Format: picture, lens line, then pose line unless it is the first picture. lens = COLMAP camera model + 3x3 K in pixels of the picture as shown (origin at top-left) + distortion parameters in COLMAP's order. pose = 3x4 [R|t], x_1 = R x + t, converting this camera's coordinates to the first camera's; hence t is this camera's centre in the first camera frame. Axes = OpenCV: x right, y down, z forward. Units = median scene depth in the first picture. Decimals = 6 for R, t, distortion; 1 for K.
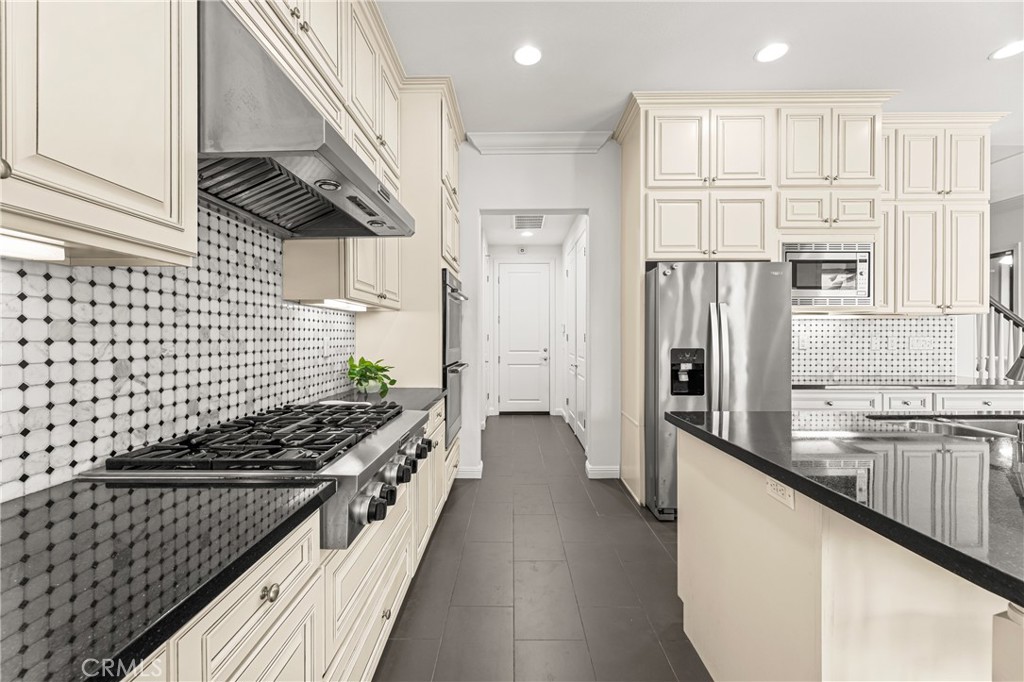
lens RADIAL K [[415.8, 0, 512.4], [0, 415.8, 338.1], [0, 0, 1]] dist [0.000509, 0.000276]
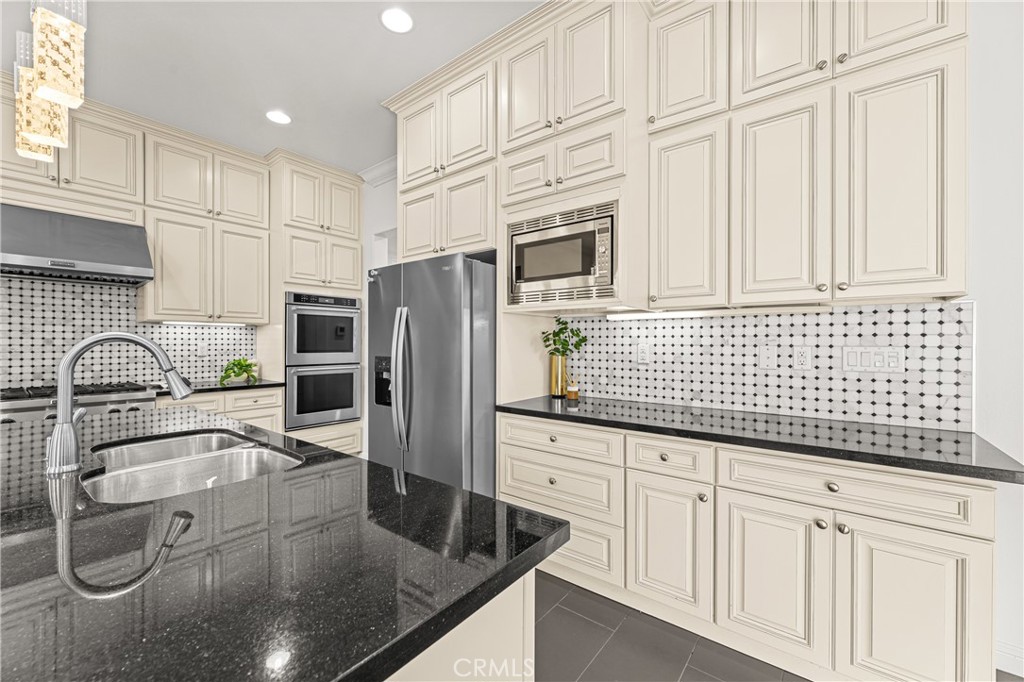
lens RADIAL K [[415.8, 0, 509.2], [0, 415.8, 343.2], [0, 0, 1]] dist [0.000509, 0.000276]
pose [[0.778844, 0.002140, -0.627214, 0.954678], [-0.005165, 0.999982, -0.003002, -0.003309], [0.627196, 0.005578, 0.778841, 0.329225]]
